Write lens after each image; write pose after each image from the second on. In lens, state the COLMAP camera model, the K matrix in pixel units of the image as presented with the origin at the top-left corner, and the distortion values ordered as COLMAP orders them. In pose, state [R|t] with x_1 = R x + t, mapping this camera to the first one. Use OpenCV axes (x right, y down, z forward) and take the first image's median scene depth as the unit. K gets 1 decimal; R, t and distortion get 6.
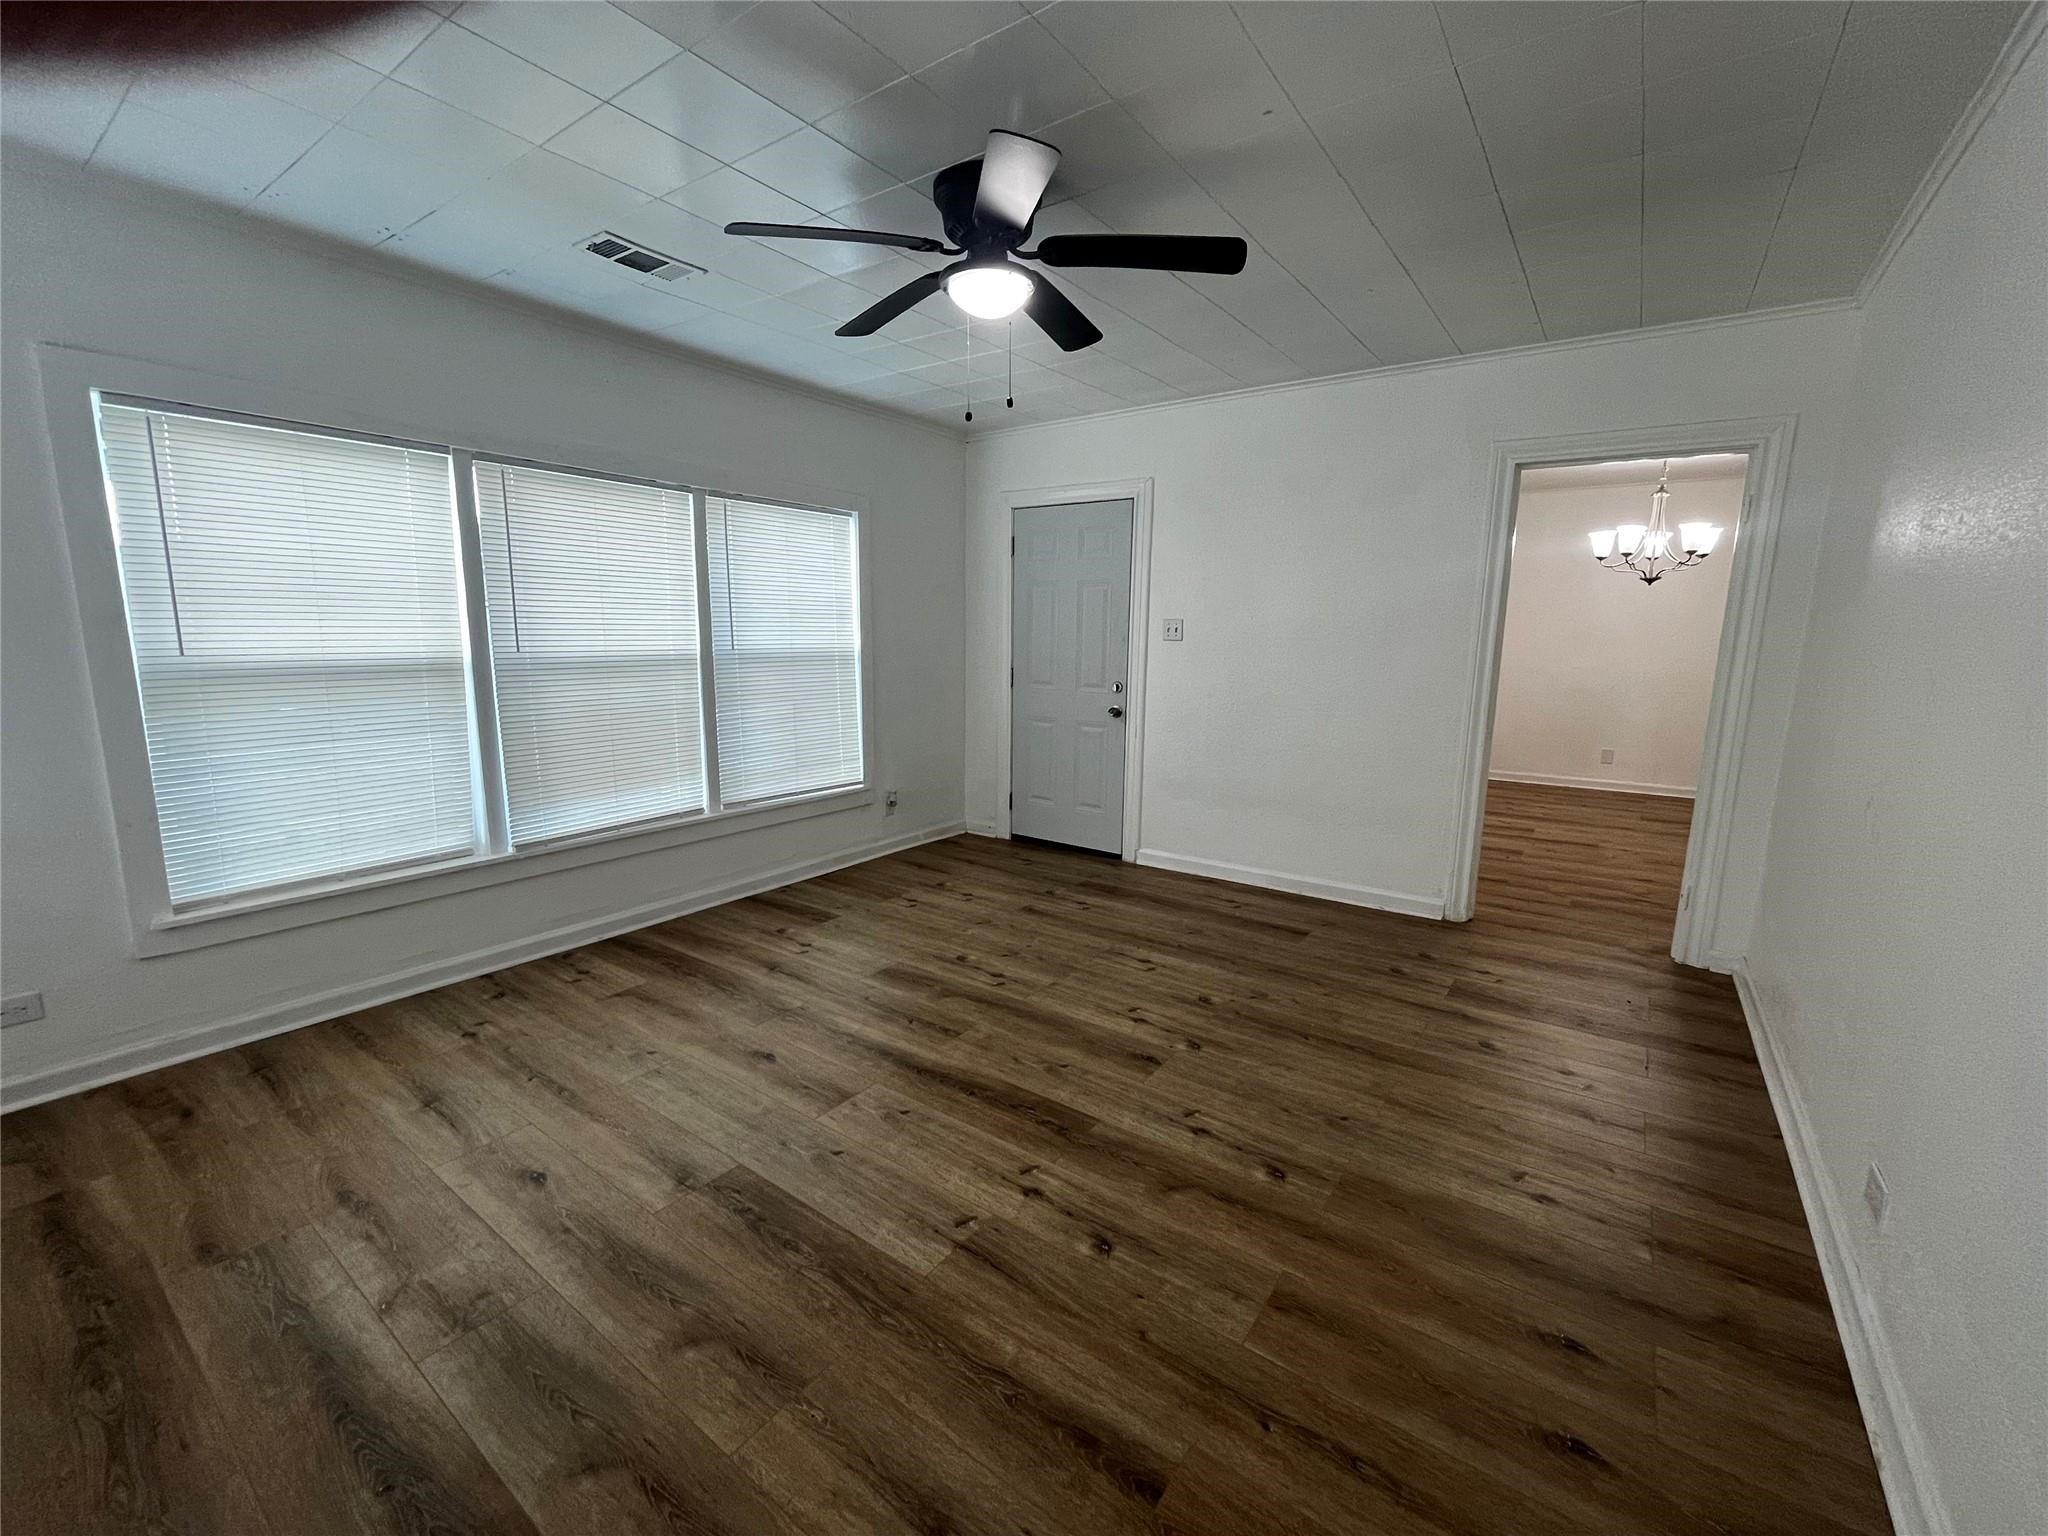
lens RADIAL K [[829.3, 0, 1018.5], [0, 829.3, 767.6], [0, 0, 1]] dist [0.007015, 0.000028]
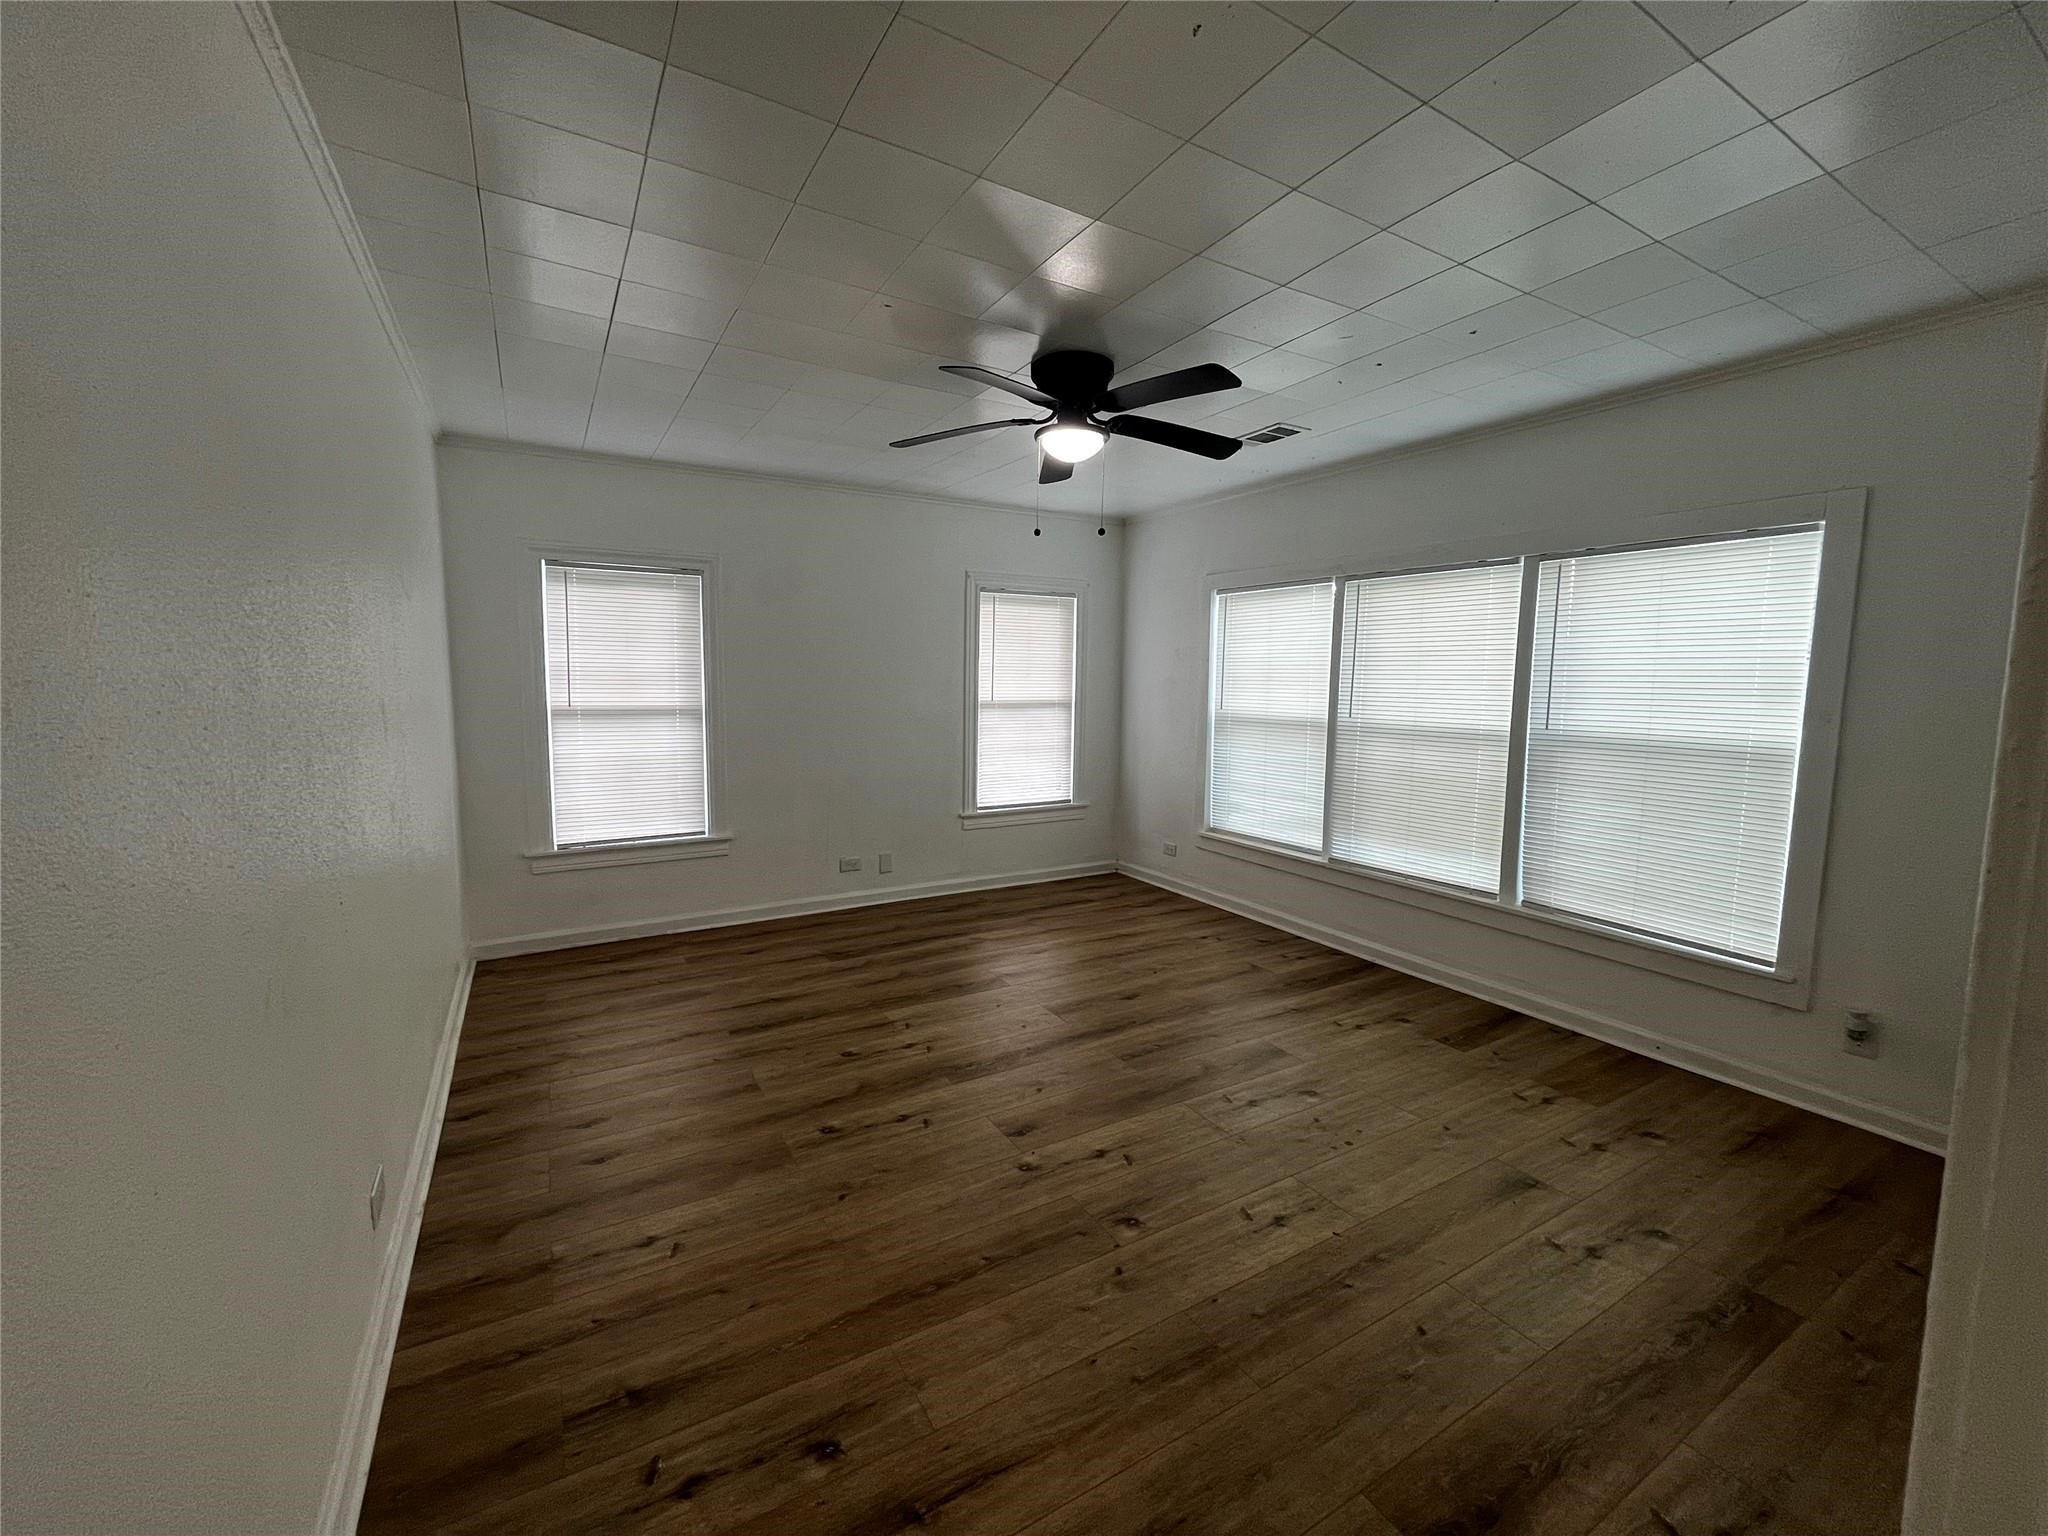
lens RADIAL K [[836.1, 0, 1035.1], [0, 836.1, 765.4], [0, 0, 1]] dist [-0.001460, 0.000164]
pose [[-0.390220, 0.081711, -0.917089, 0.824340], [-0.167946, 0.973026, 0.158156, -0.187594], [0.905275, 0.215738, -0.365971, 1.032278]]
